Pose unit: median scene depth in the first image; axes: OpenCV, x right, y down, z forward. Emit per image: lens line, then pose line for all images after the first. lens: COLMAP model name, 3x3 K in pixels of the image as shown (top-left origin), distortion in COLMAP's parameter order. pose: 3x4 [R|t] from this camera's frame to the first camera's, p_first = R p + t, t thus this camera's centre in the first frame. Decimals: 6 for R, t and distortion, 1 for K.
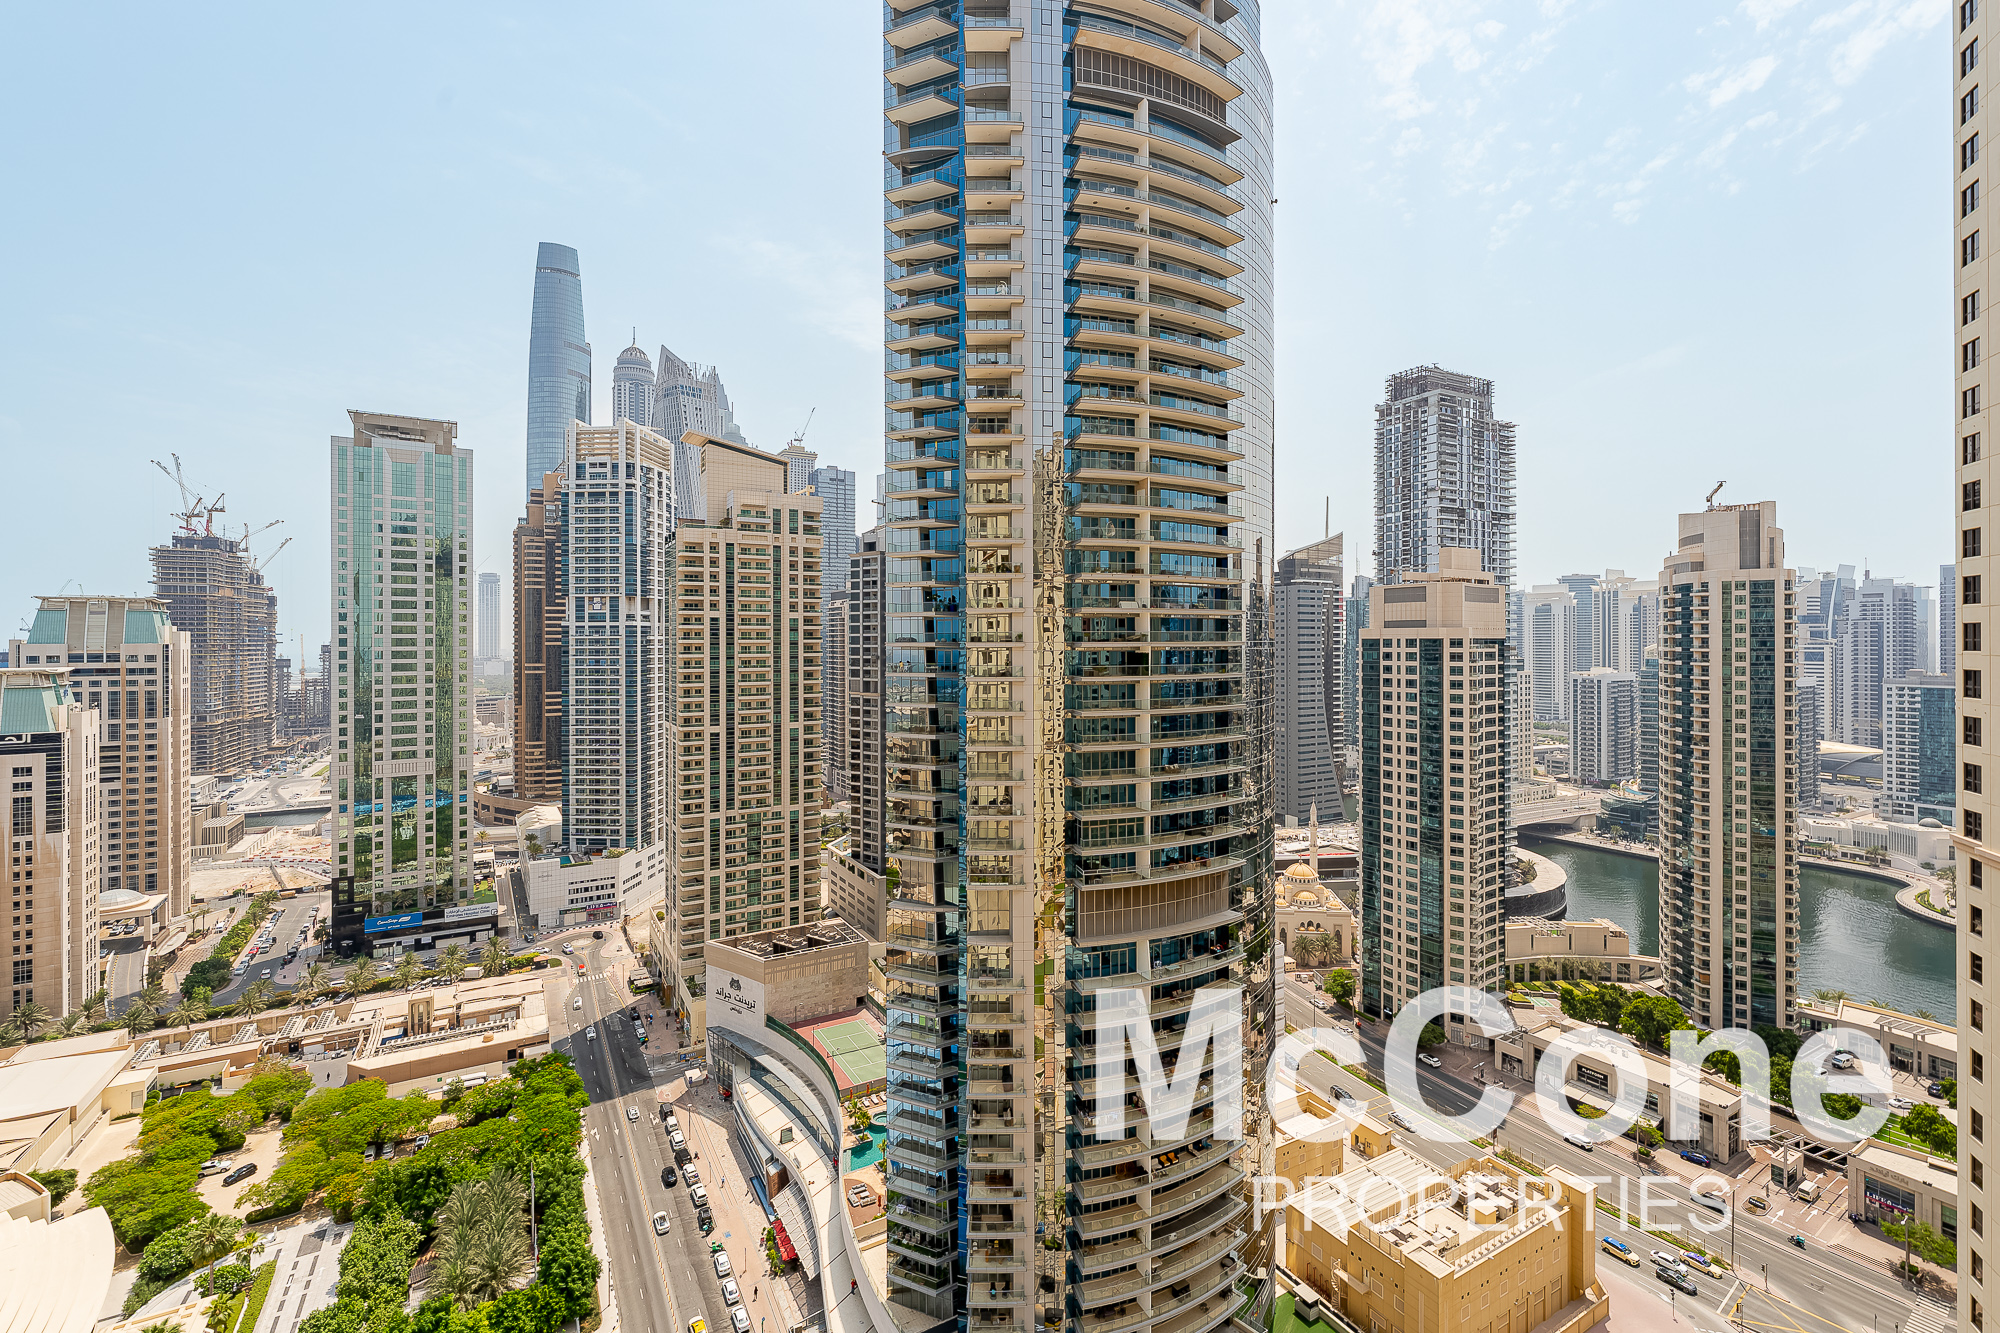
lens RADIAL K [[874.5, 0, 1034.4], [0, 874.5, 637.6], [0, 0, 1]] dist [-0.000797, 0.000417]
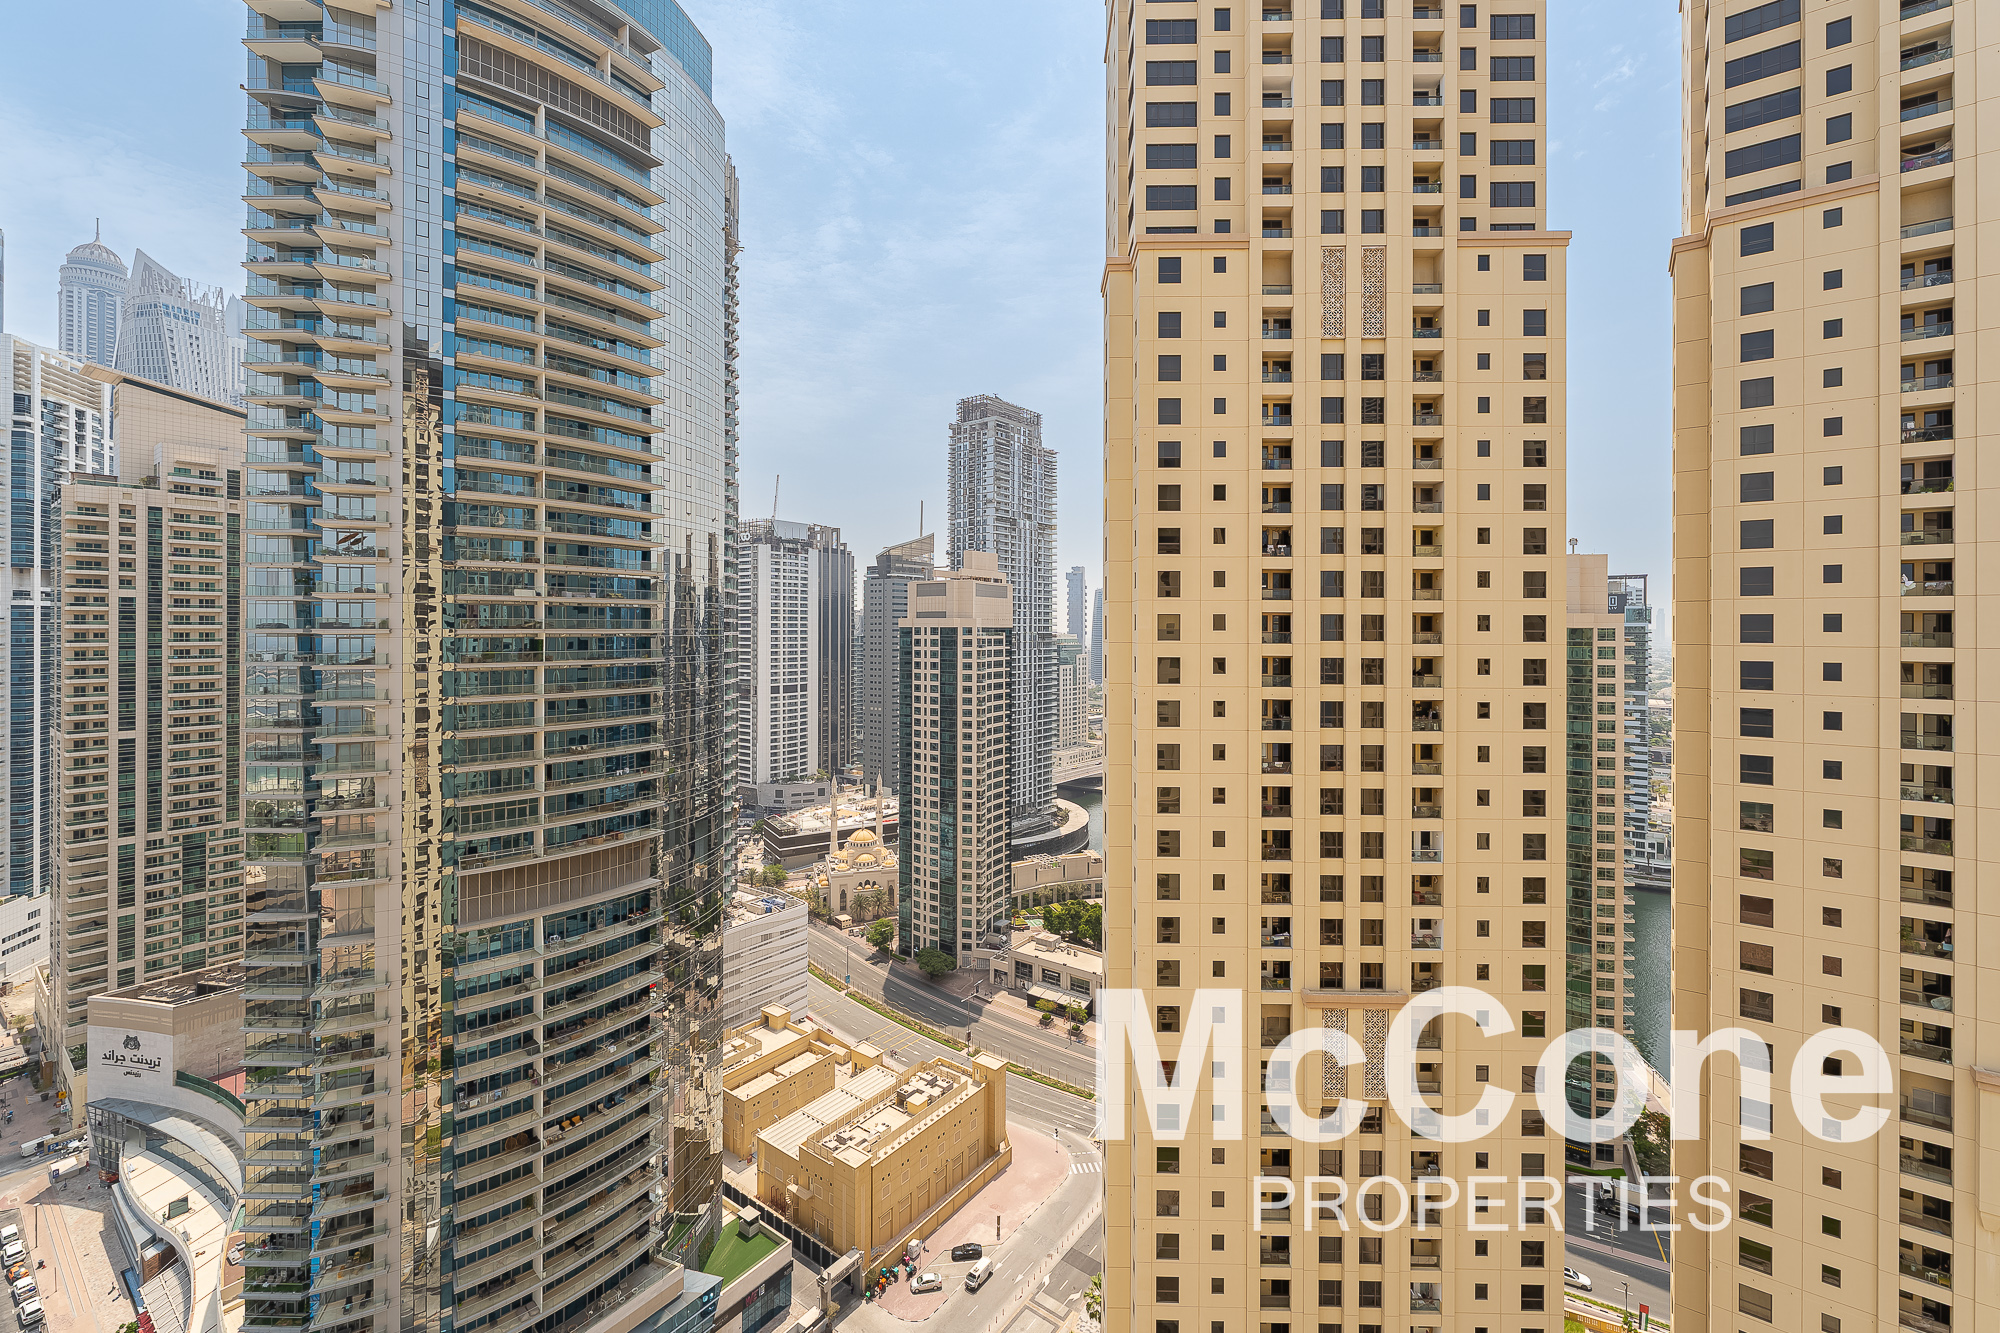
lens RADIAL K [[817.2, 0, 1014.7], [0, 817.2, 626.2], [0, 0, 1]] dist [0.001604, -0.000860]
pose [[0.910519, 0.005434, 0.413432, 0.975206], [-0.005705, 0.999984, -0.000579, -0.003614], [-0.413428, -0.001831, 0.910535, -0.470728]]
